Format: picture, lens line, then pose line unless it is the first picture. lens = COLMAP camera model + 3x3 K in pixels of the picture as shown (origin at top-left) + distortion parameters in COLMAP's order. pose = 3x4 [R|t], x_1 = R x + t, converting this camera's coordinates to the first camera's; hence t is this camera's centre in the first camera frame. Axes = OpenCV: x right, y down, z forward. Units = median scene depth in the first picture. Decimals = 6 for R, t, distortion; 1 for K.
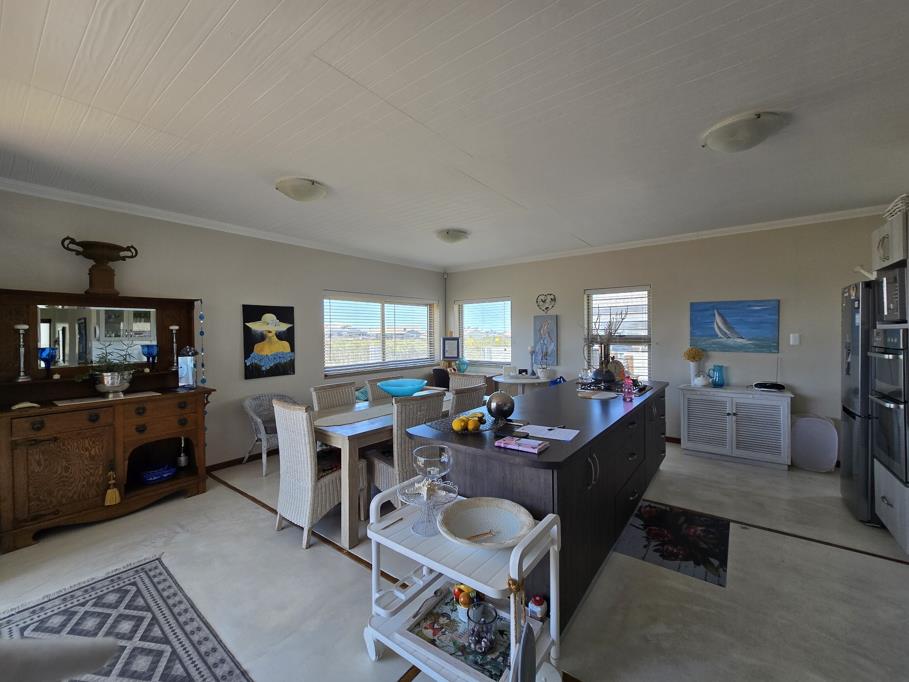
lens RADIAL K [[369.7, 0, 456.0], [0, 369.7, 334.3], [0, 0, 1]] dist [-0.004094, -0.000897]
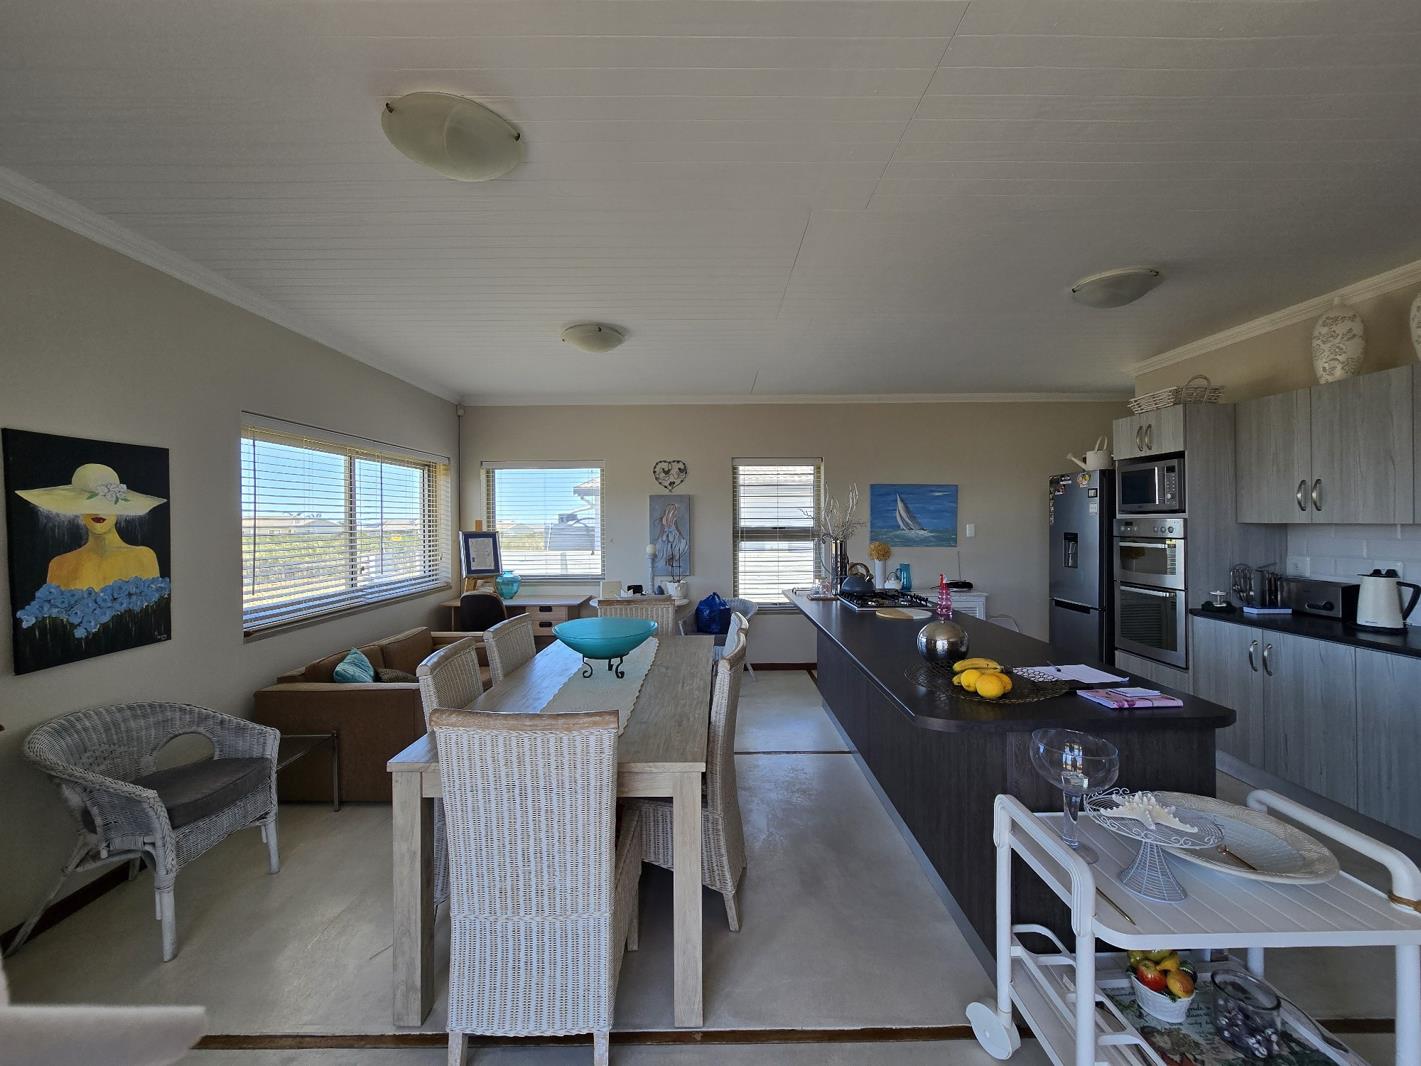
lens RADIAL K [[578.0, 0, 714.6], [0, 578.0, 522.1], [0, 0, 1]] dist [-0.004094, -0.000897]
pose [[0.788026, 0.001879, 0.615640, -0.359931], [0.002970, 0.999972, -0.006853, 0.000897], [-0.615635, 0.007229, 0.787998, 0.240151]]
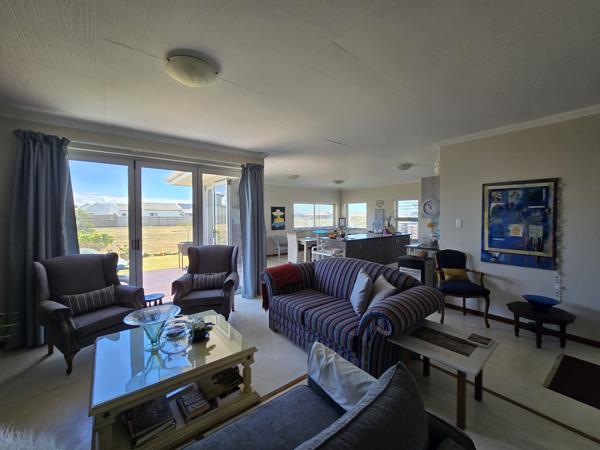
lens RADIAL K [[244.0, 0, 302.8], [0, 244.0, 220.9], [0, 0, 1]] dist [-0.004094, -0.000897]
pose [[0.970933, 0.012226, -0.239040, 0.166920], [-0.007285, 0.999741, 0.021541, -0.005231], [0.239241, -0.019174, 0.970771, -0.857649]]
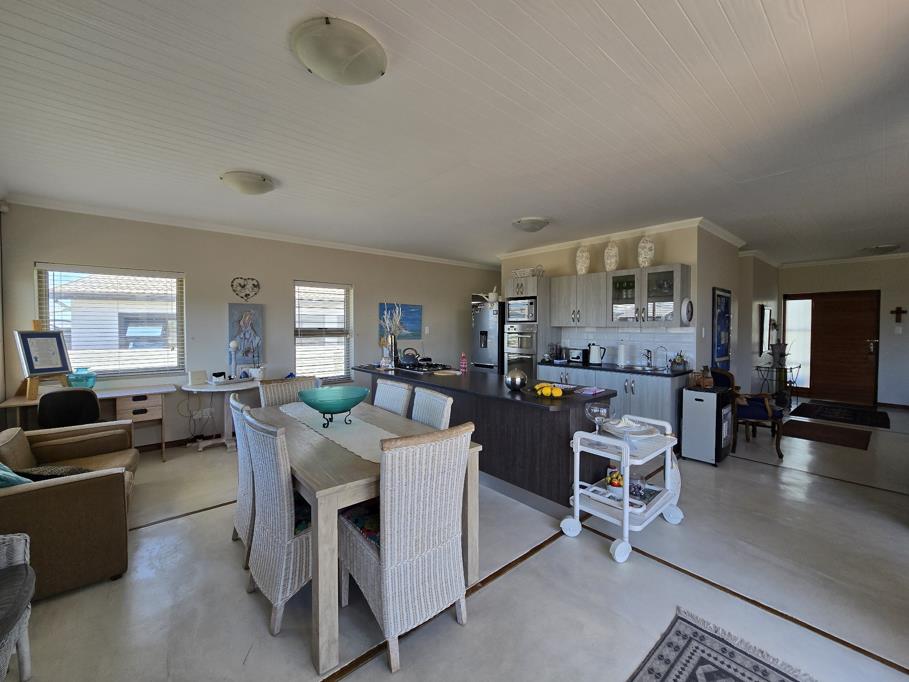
lens RADIAL K [[369.7, 0, 455.5], [0, 369.7, 335.5], [0, 0, 1]] dist [-0.004094, -0.000897]
pose [[0.202973, -0.018388, 0.979012, -0.579674], [0.000032, 0.999824, 0.018772, 0.005360], [-0.979184, -0.003779, 0.202938, 0.459860]]
